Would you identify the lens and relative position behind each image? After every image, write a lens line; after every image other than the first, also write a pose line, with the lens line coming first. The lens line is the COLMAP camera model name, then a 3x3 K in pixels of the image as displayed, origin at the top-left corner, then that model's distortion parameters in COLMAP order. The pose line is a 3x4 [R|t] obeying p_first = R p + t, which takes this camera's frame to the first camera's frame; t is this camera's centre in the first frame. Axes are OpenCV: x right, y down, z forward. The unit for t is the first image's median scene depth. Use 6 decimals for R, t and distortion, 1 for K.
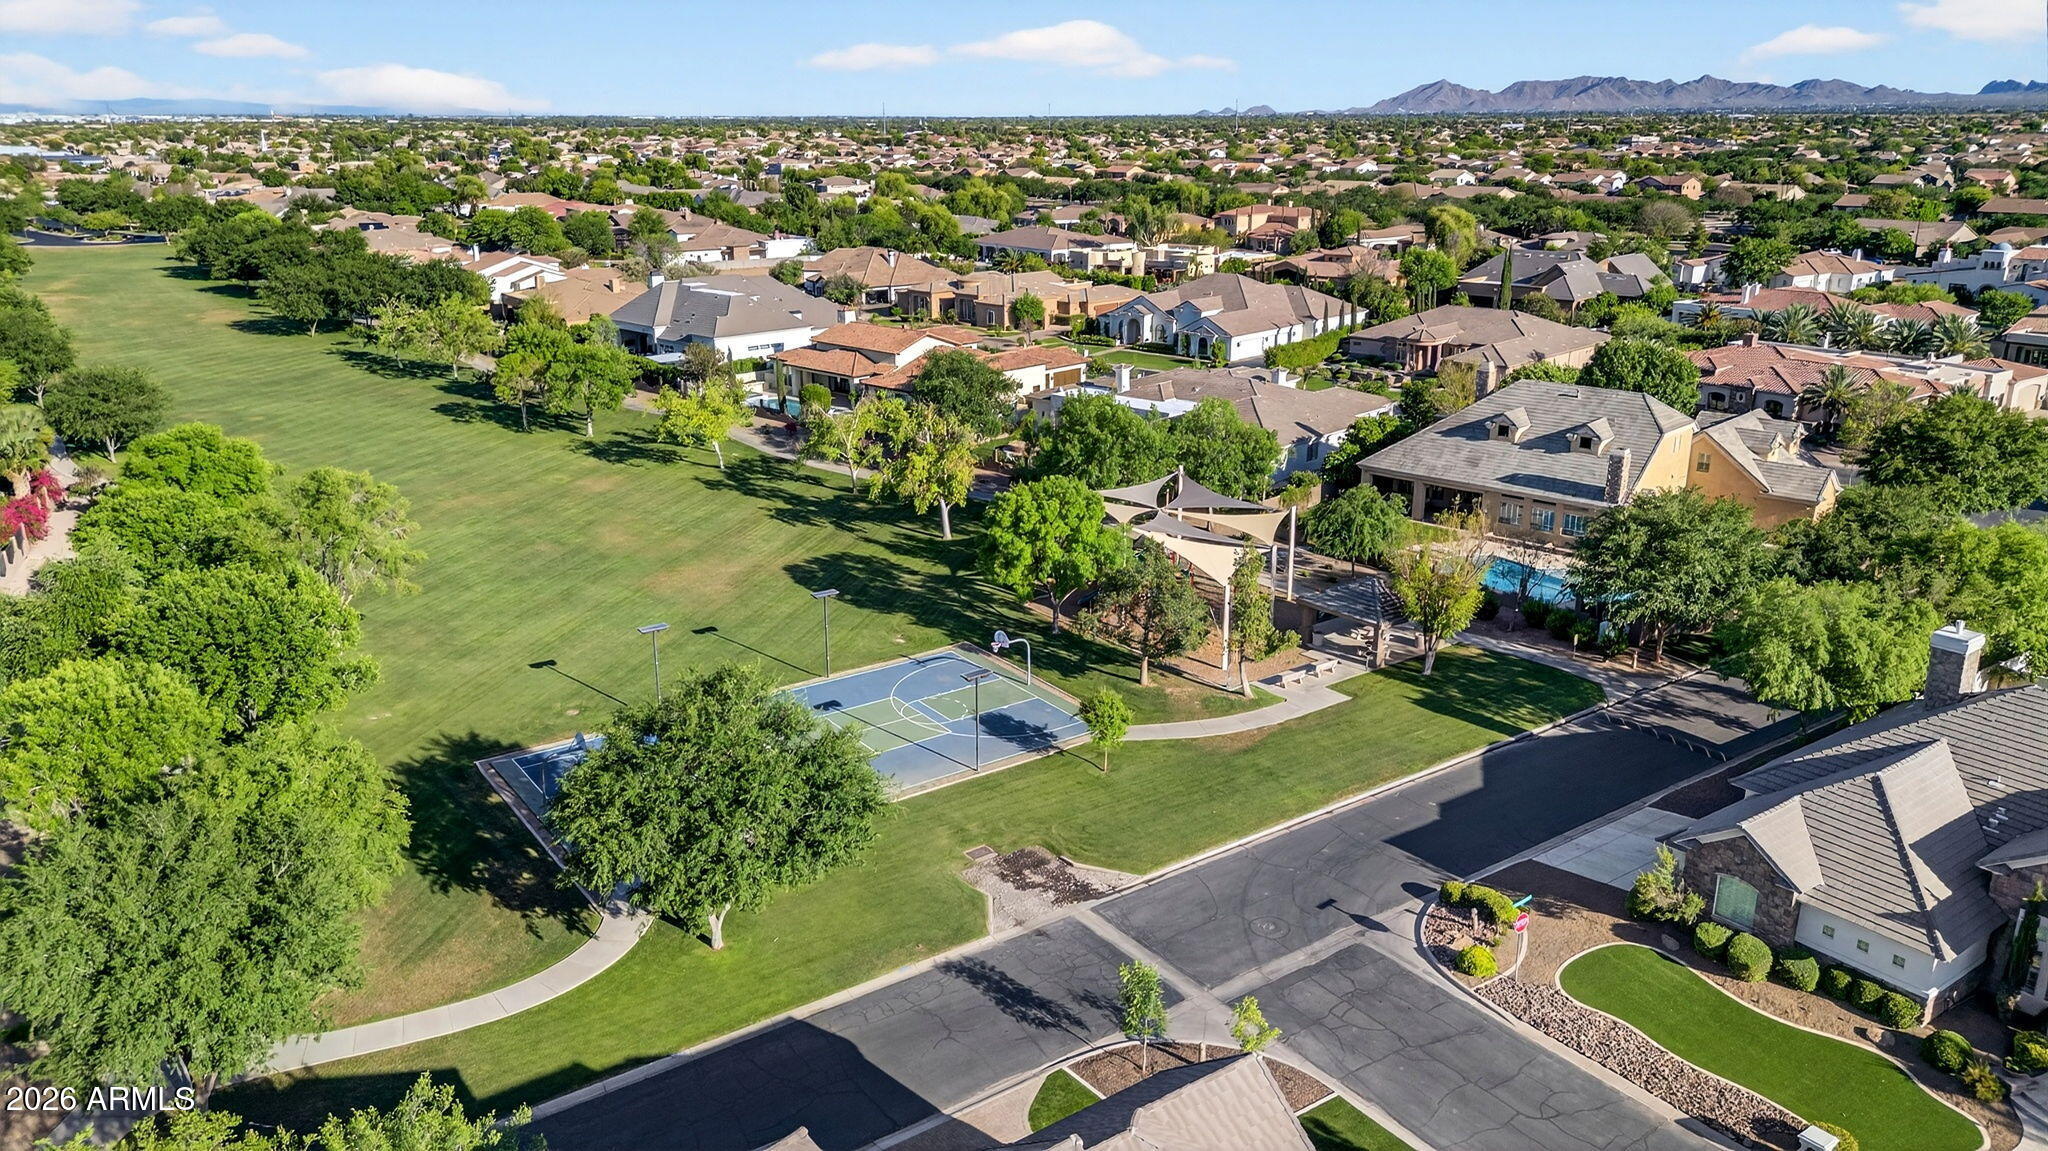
lens RADIAL K [[1456.6, 0, 1017.9], [0, 1456.6, 585.1], [0, 0, 1]] dist [0.084816, -0.098488]
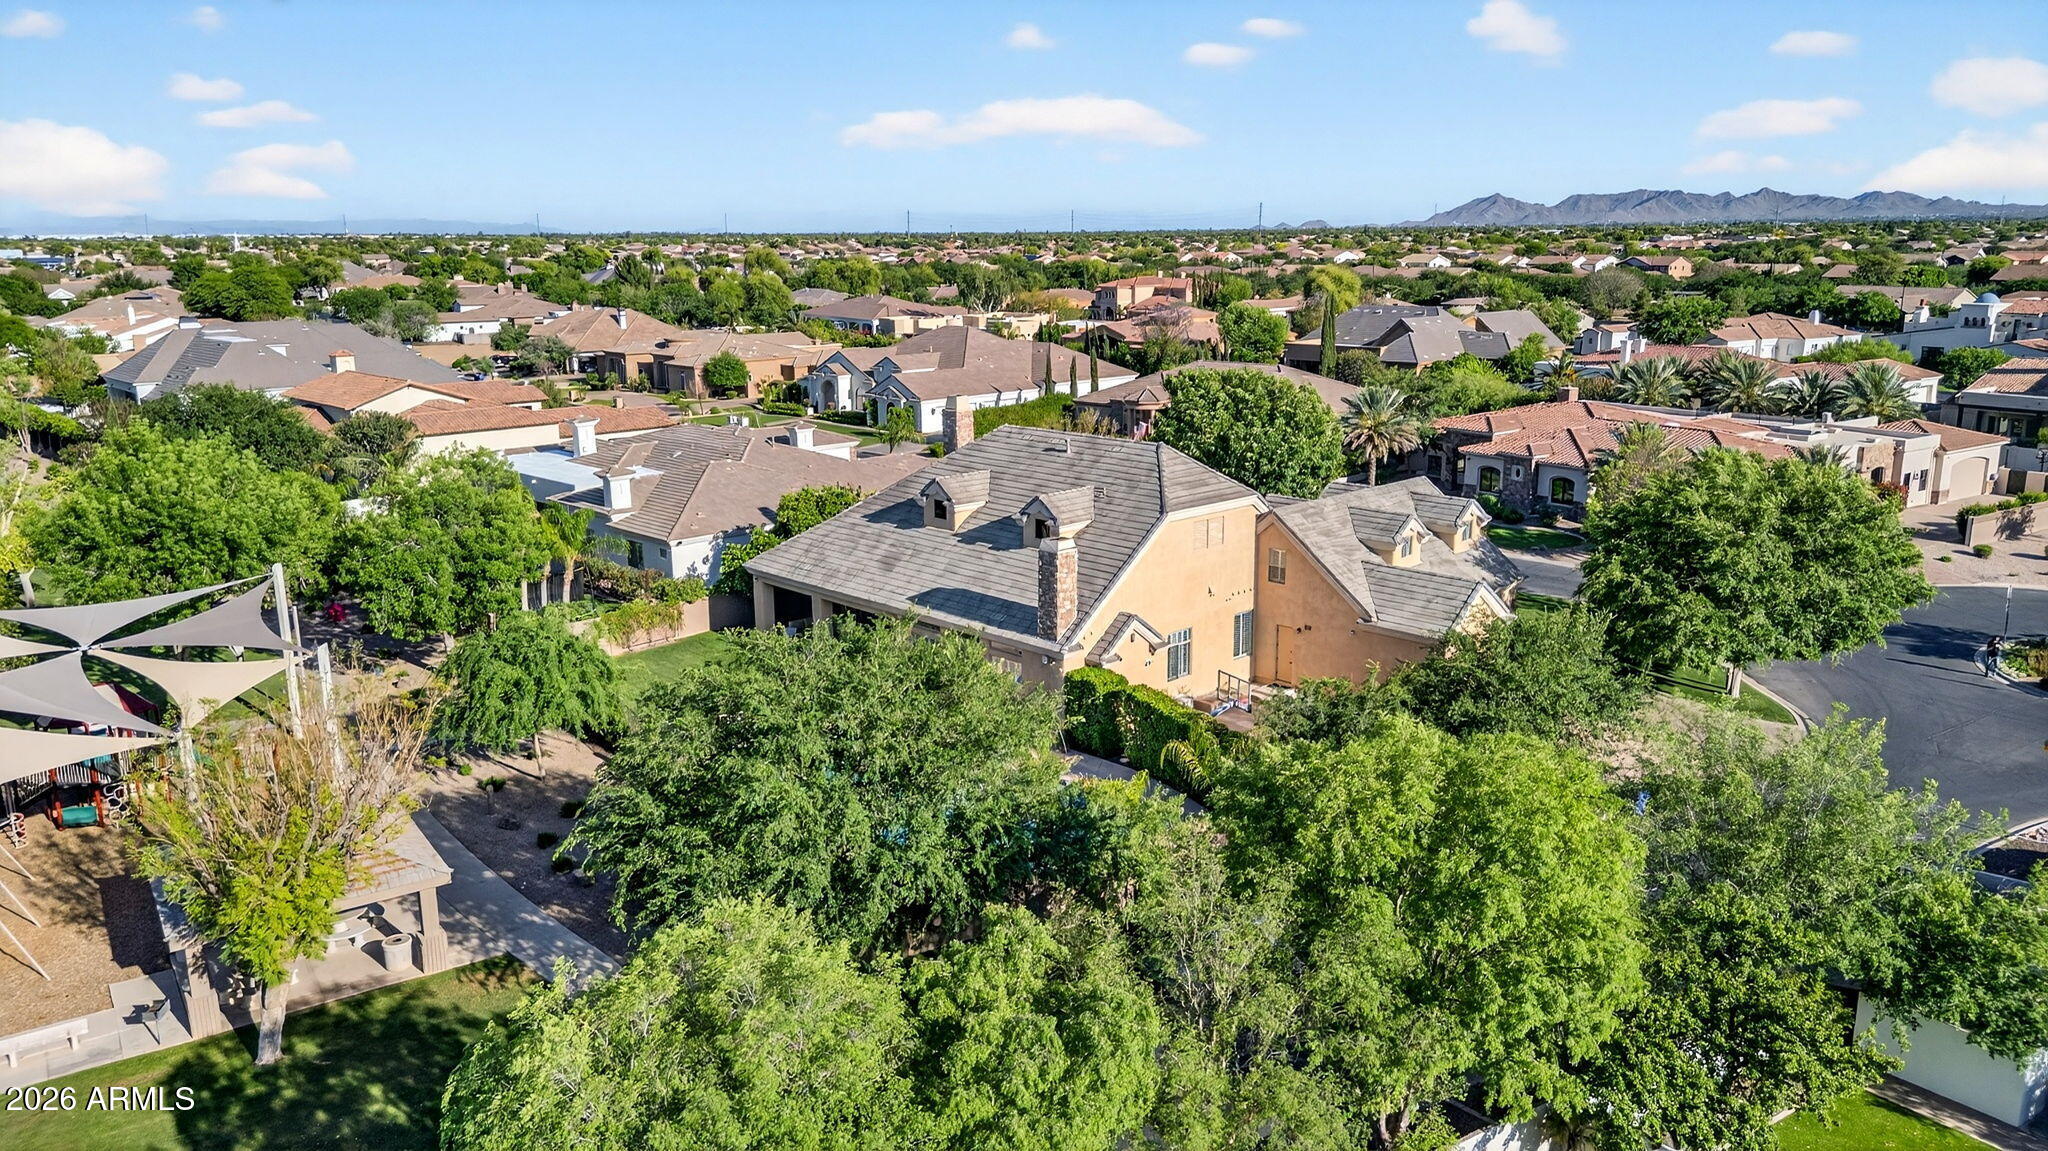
lens RADIAL K [[1456.6, 0, 1017.9], [0, 1456.6, 585.1], [0, 0, 1]] dist [0.084816, -0.098488]
pose [[0.999077, 0.005900, -0.042559, 0.191823], [-0.009031, 0.997236, -0.073754, -0.016906], [0.042006, 0.074071, 0.996368, 0.218354]]
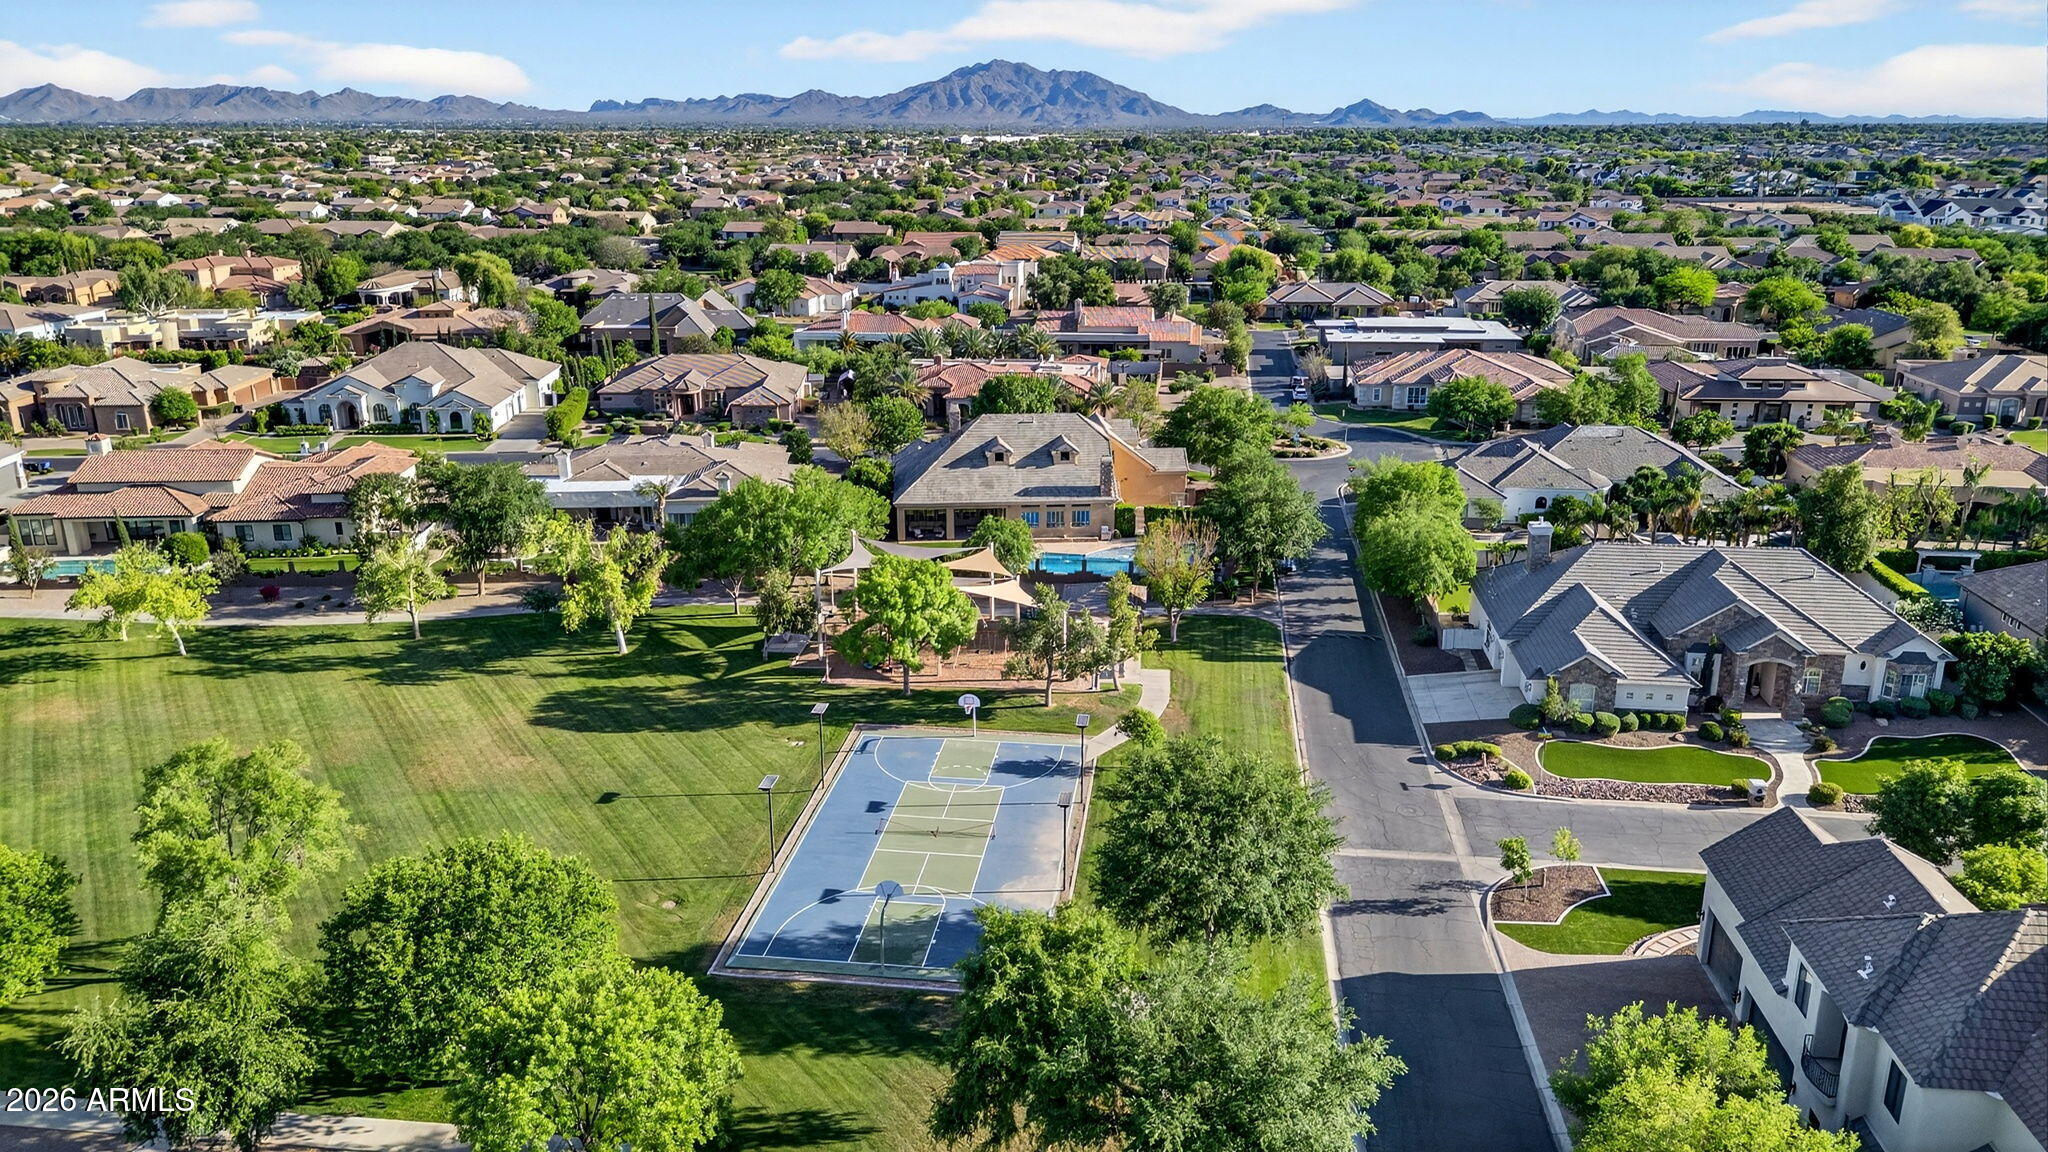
lens RADIAL K [[1456.6, 0, 1017.9], [0, 1456.6, 585.6], [0, 0, 1]] dist [0.084816, -0.098488]
pose [[0.674389, -0.220703, 0.704620, -0.279971], [0.224812, 0.970350, 0.088769, -0.052242], [-0.703320, 0.098542, 0.704010, 0.060418]]
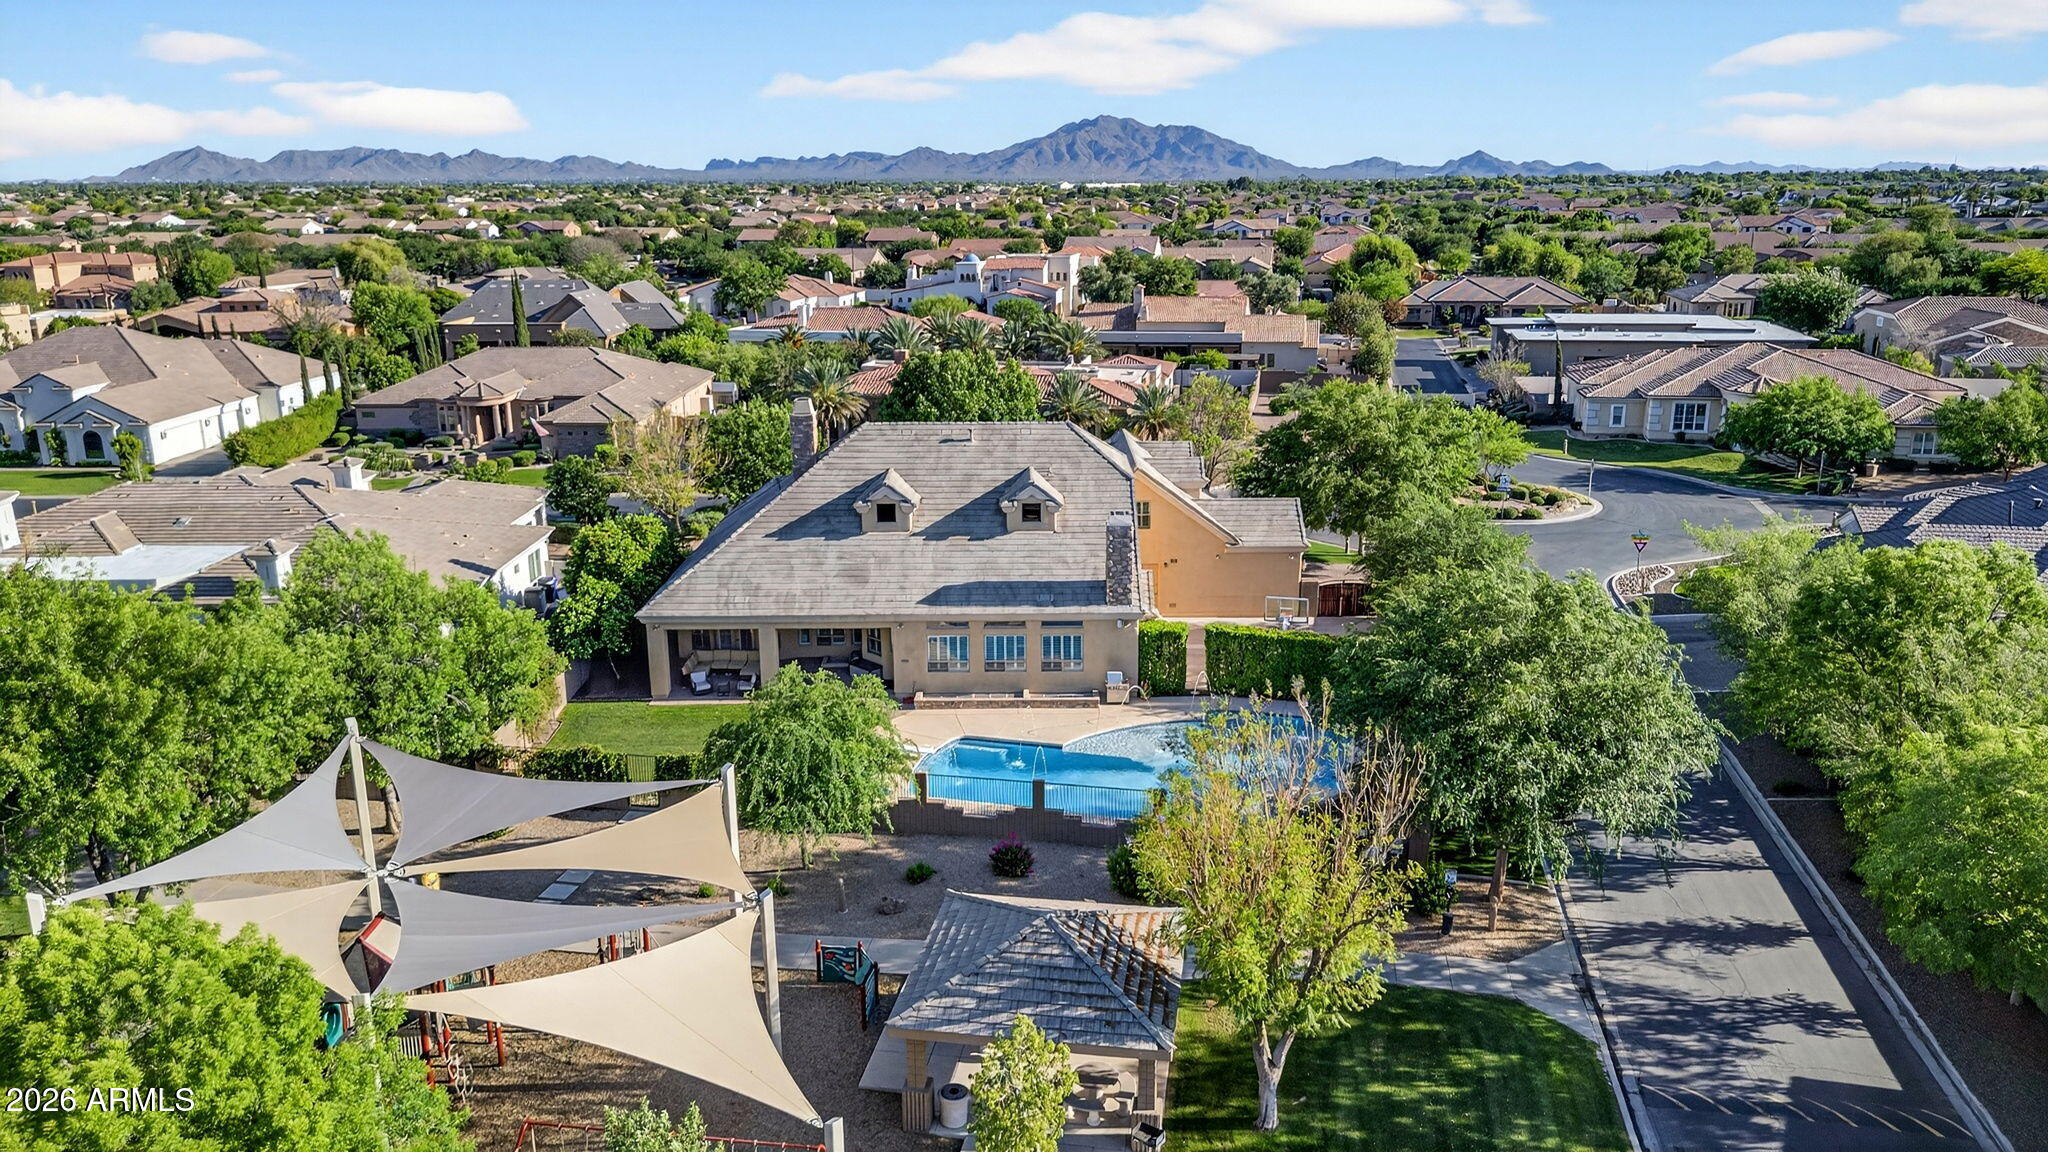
lens RADIAL K [[1448.0, 0, 1019.5], [0, 1448.0, 581.2], [0, 0, 1]] dist [0.082663, -0.095104]
pose [[0.724595, -0.184325, 0.664068, -0.005753], [0.215140, 0.975915, 0.036135, -0.044006], [-0.654734, 0.116684, 0.746799, 0.272798]]
